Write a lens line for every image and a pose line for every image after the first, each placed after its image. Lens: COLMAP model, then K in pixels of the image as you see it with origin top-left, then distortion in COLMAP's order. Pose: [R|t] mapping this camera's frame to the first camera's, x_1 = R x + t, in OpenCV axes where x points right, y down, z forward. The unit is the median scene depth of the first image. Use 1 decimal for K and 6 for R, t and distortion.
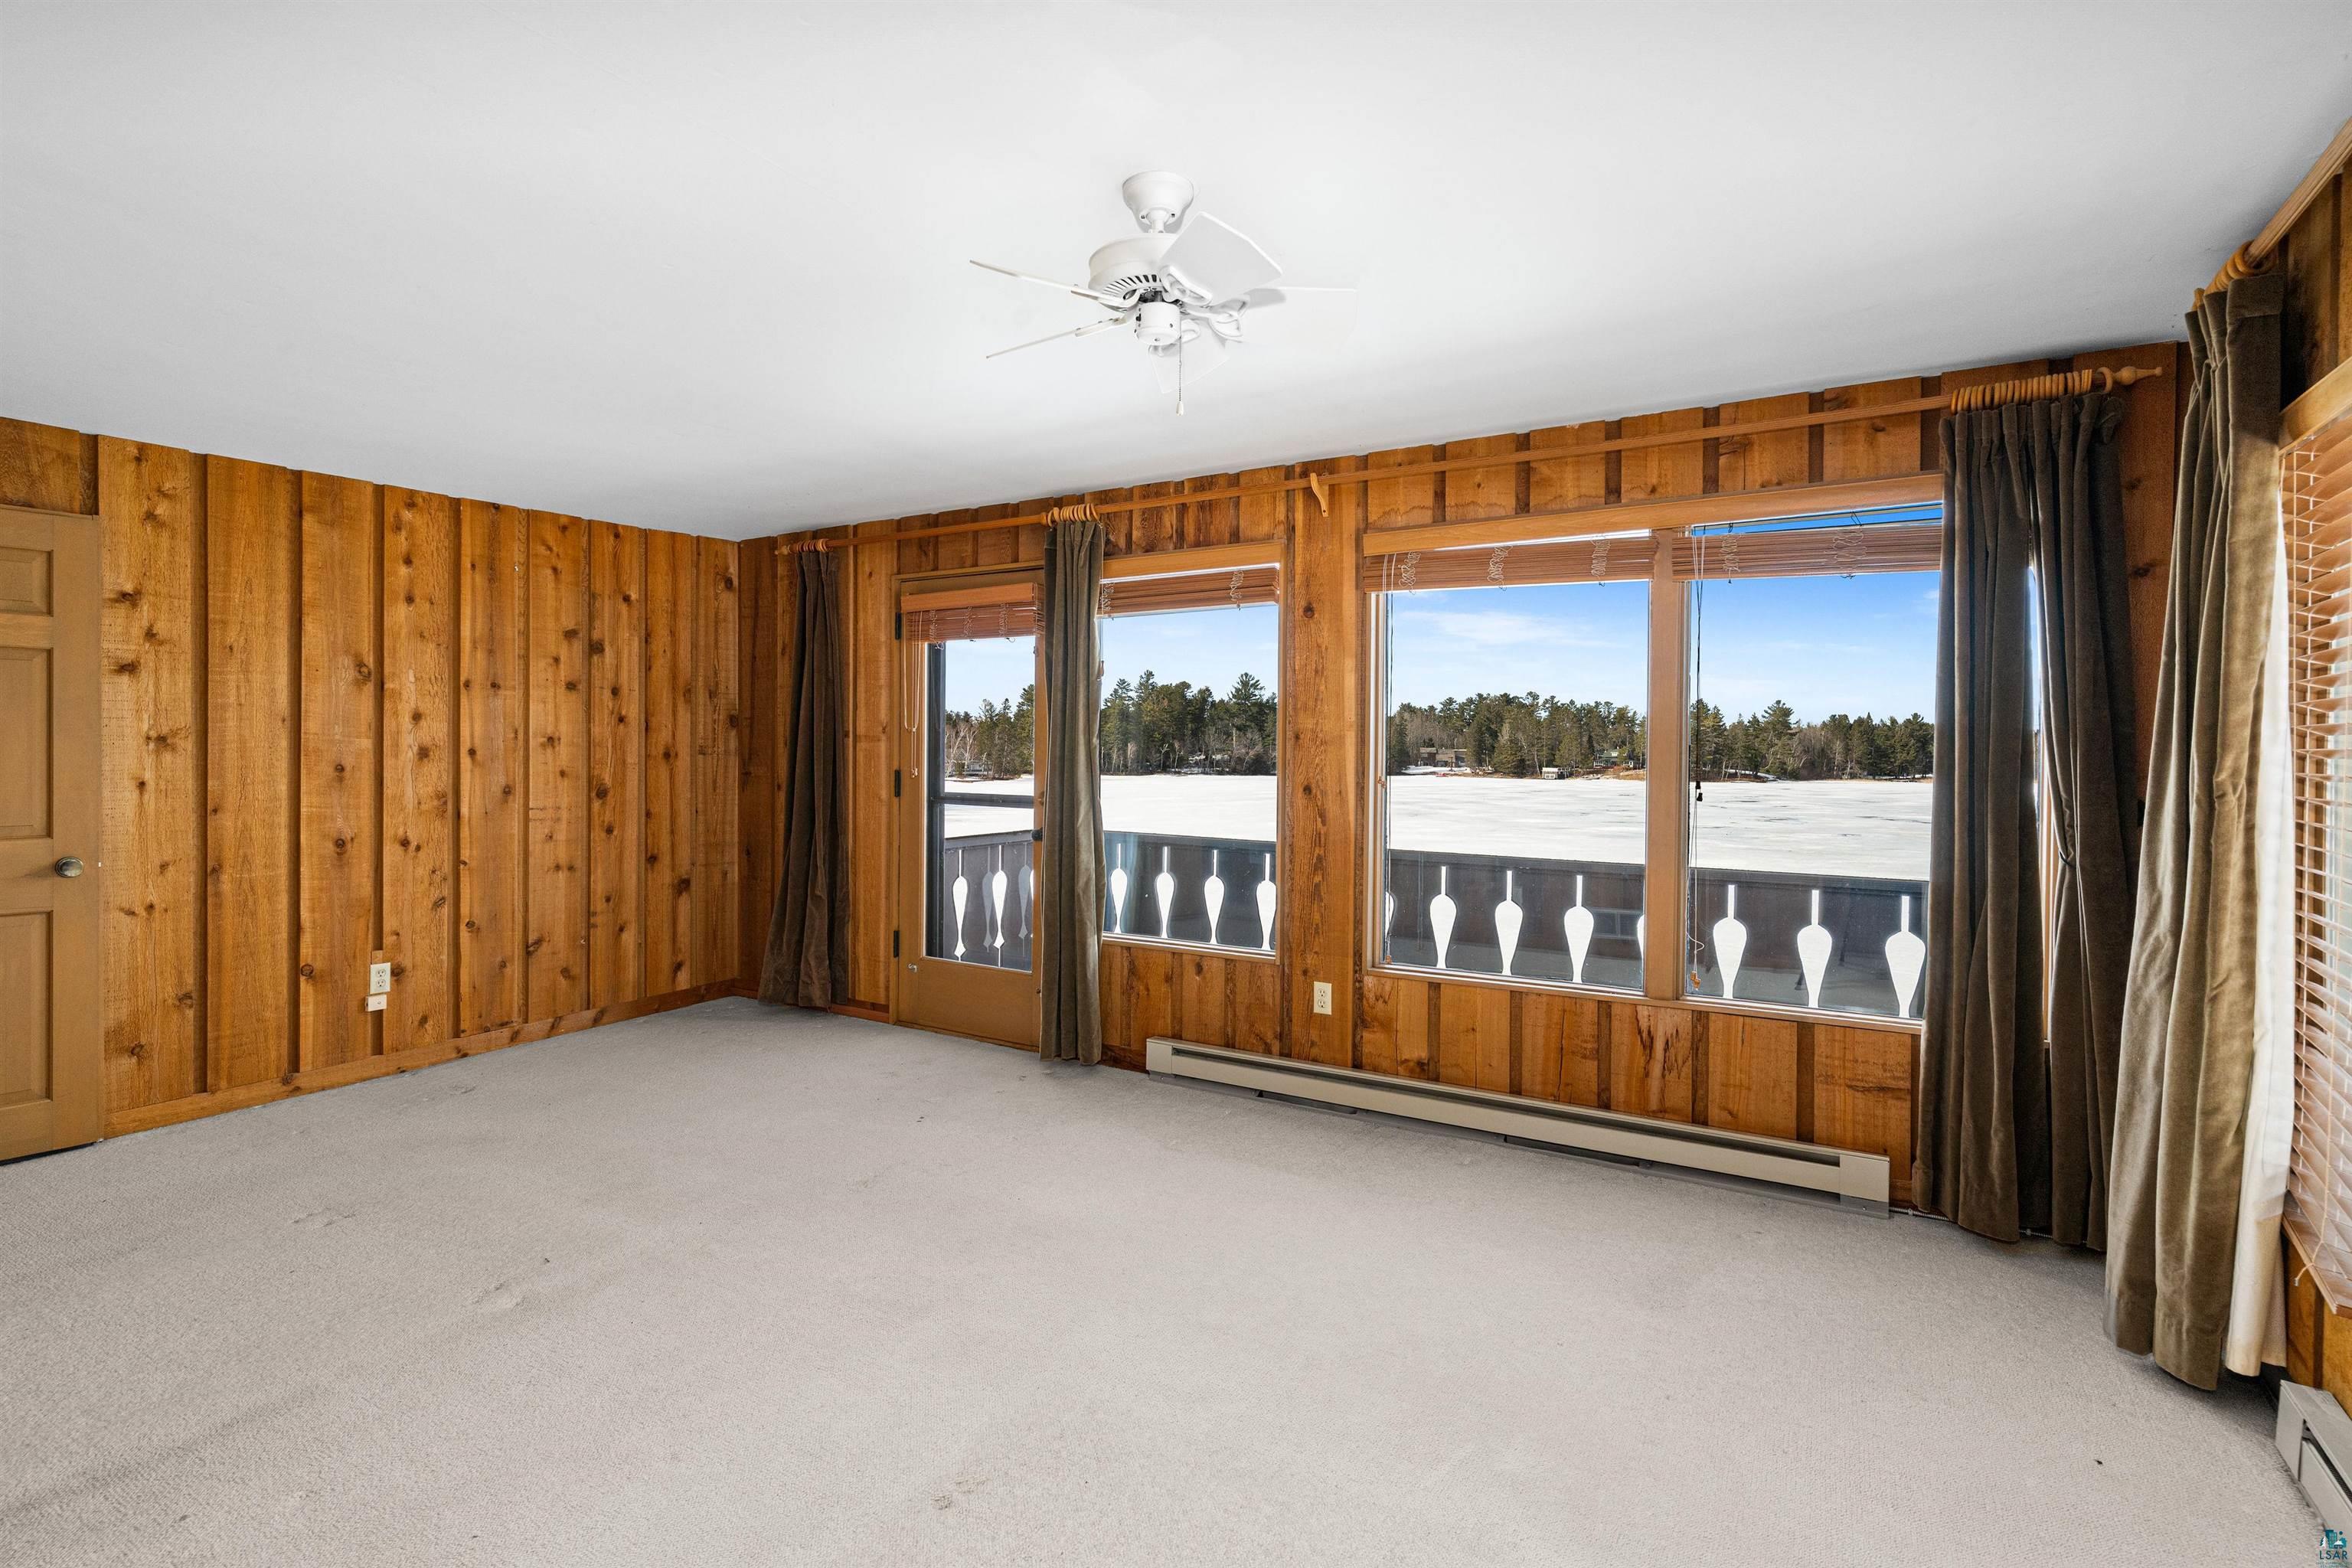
lens RADIAL K [[1126.8, 0, 1174.3], [0, 1126.8, 773.0], [0, 0, 1]] dist [-0.000550, 0.001318]
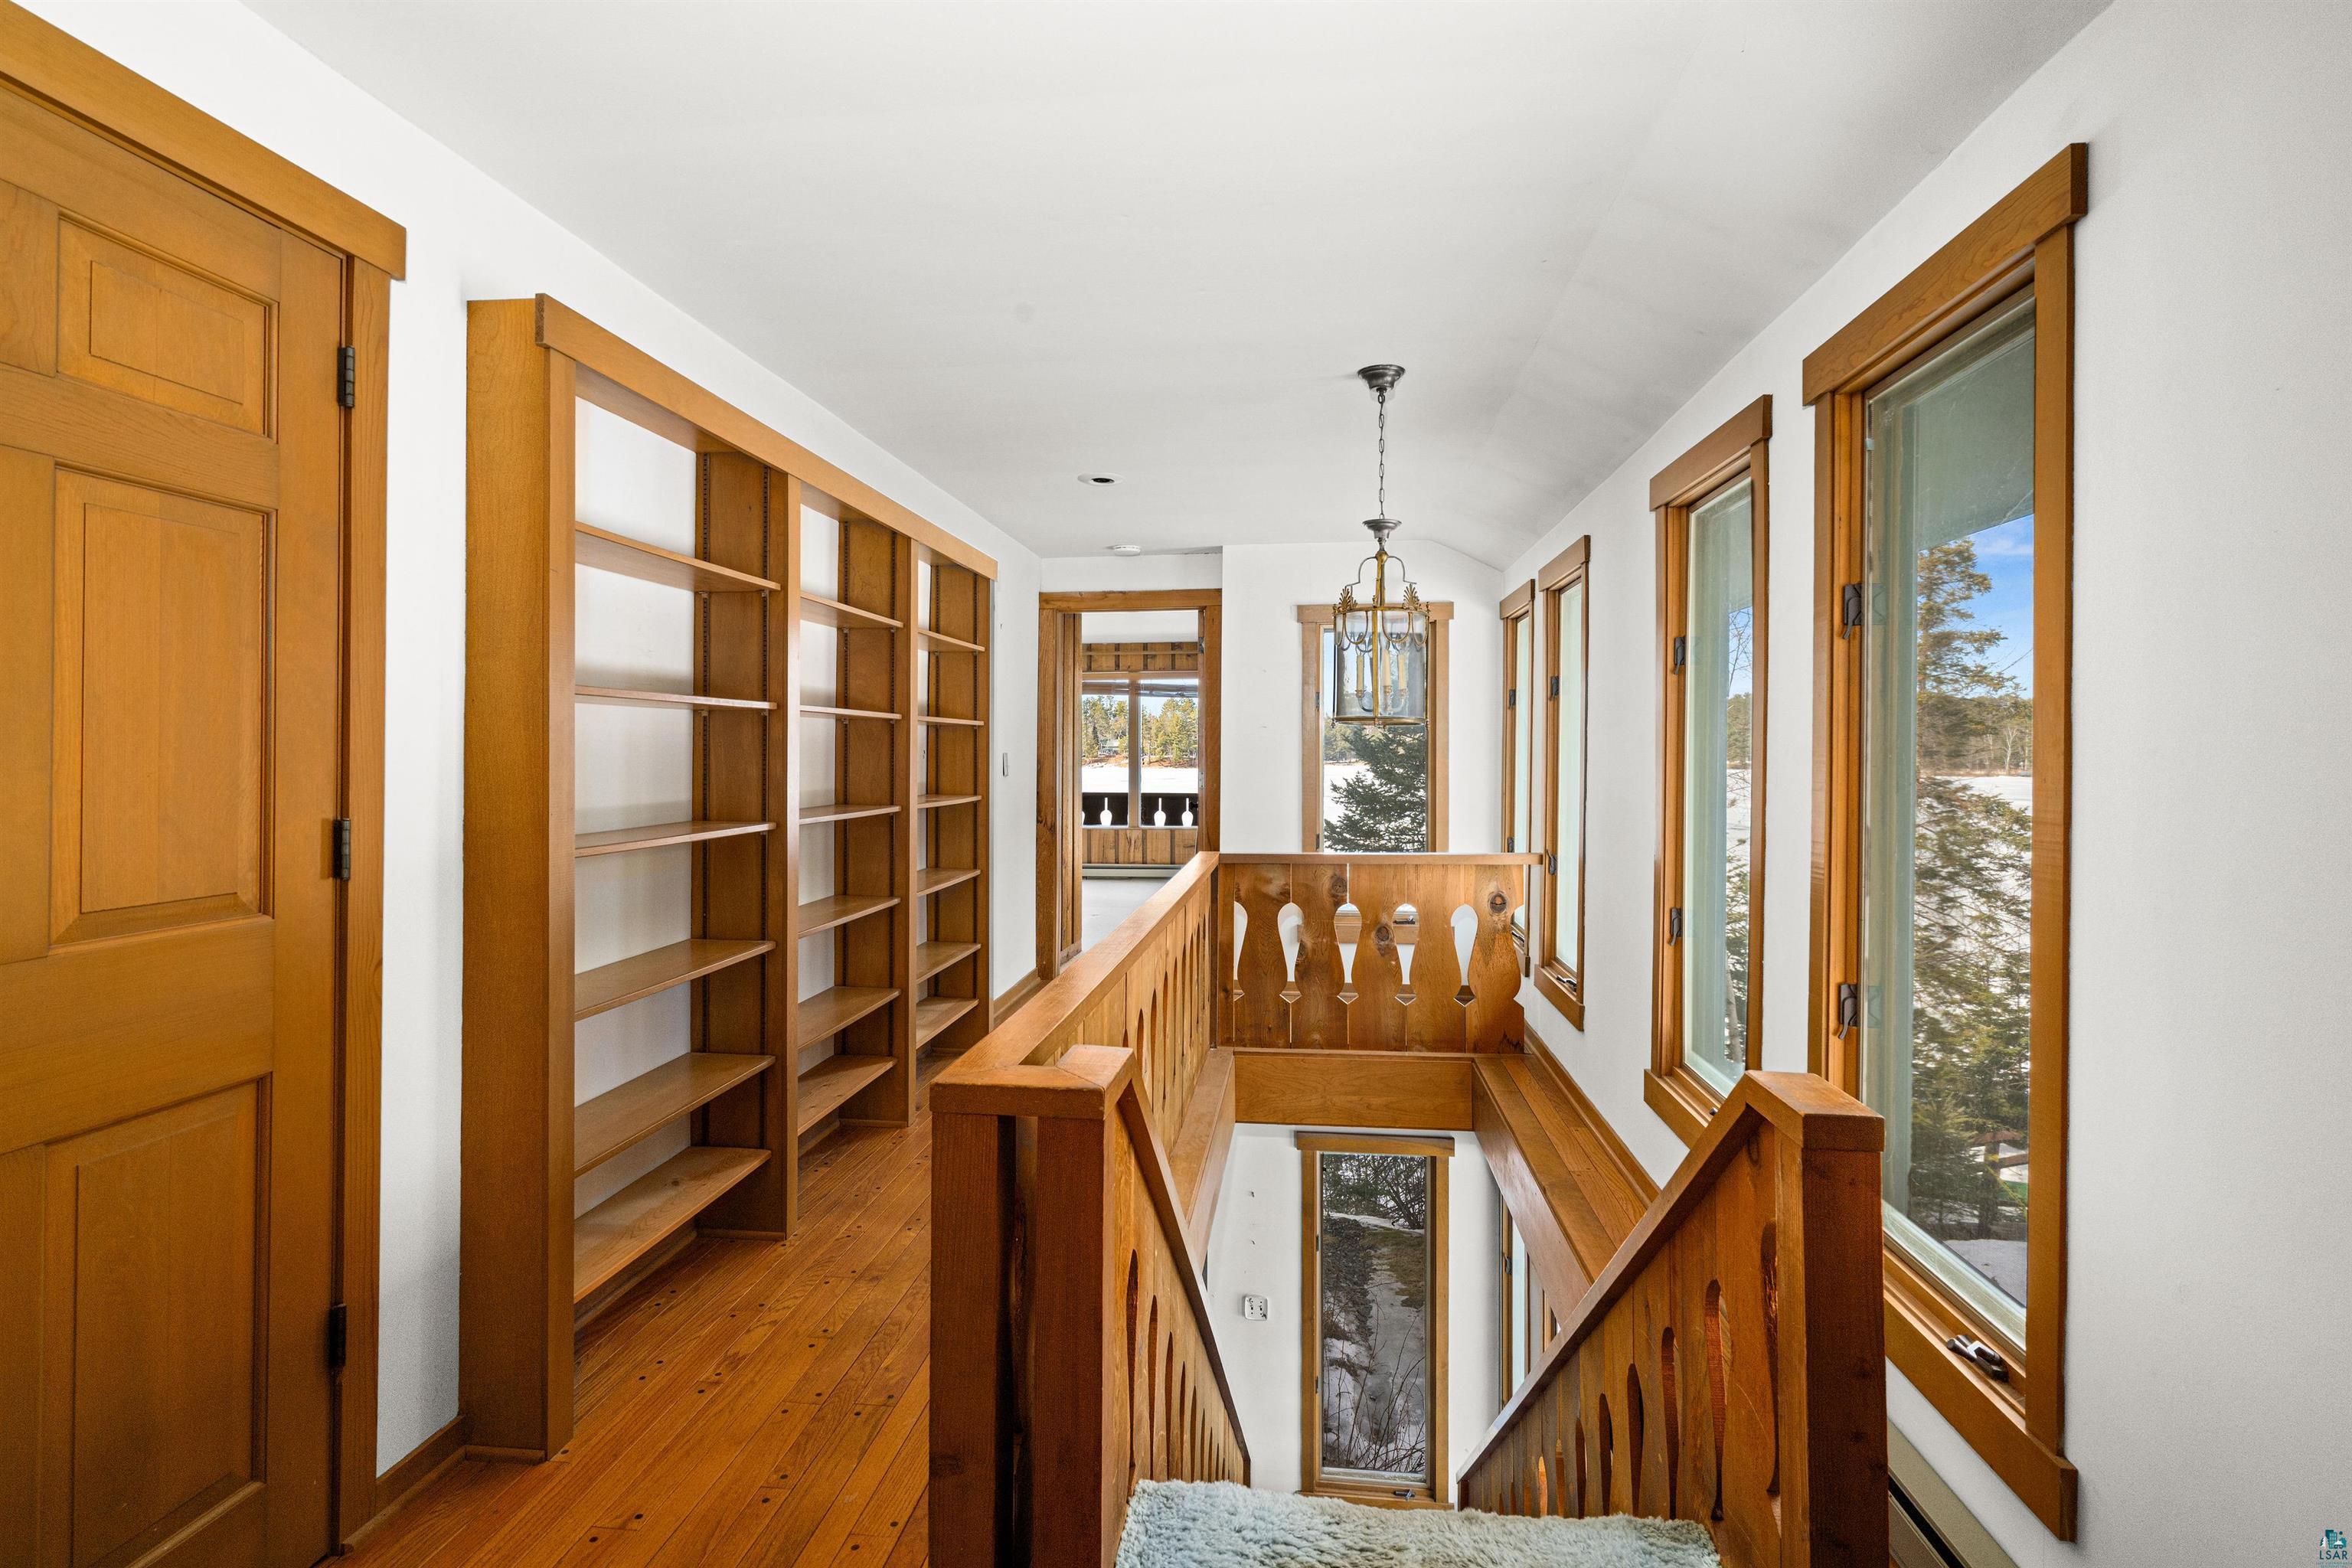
lens RADIAL K [[1126.8, 0, 1178.1], [0, 1126.8, 760.9], [0, 0, 1]] dist [-0.000550, 0.001318]
pose [[0.904467, -0.017909, 0.426167, -0.751198], [0.014741, 0.999834, 0.010731, -0.015660], [-0.426288, -0.003423, 0.904581, -1.796077]]
